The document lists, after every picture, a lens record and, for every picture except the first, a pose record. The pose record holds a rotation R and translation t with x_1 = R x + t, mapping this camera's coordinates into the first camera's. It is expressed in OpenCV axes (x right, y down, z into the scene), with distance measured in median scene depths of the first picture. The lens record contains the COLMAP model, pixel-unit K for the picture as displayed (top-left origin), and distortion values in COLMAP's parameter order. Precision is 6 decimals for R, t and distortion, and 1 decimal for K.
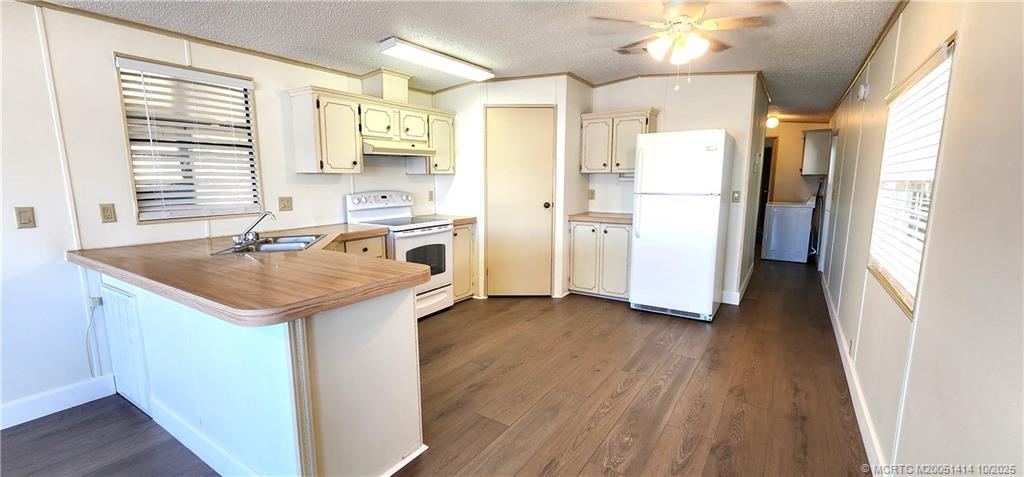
lens RADIAL K [[425.8, 0, 509.7], [0, 425.8, 244.2], [0, 0, 1]] dist [-0.002661, -0.000277]
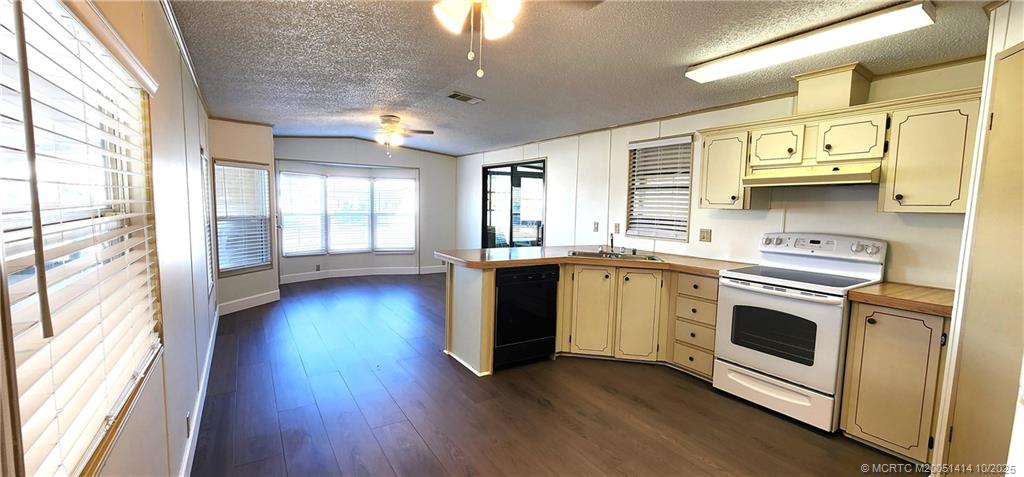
lens RADIAL K [[425.8, 0, 509.2], [0, 425.8, 241.4], [0, 0, 1]] dist [-0.002661, -0.000277]
pose [[-0.416058, 0.073078, -0.906397, 0.669184], [-0.158618, 0.975652, 0.151471, -0.158065], [0.895397, 0.206791, -0.394337, 0.927844]]
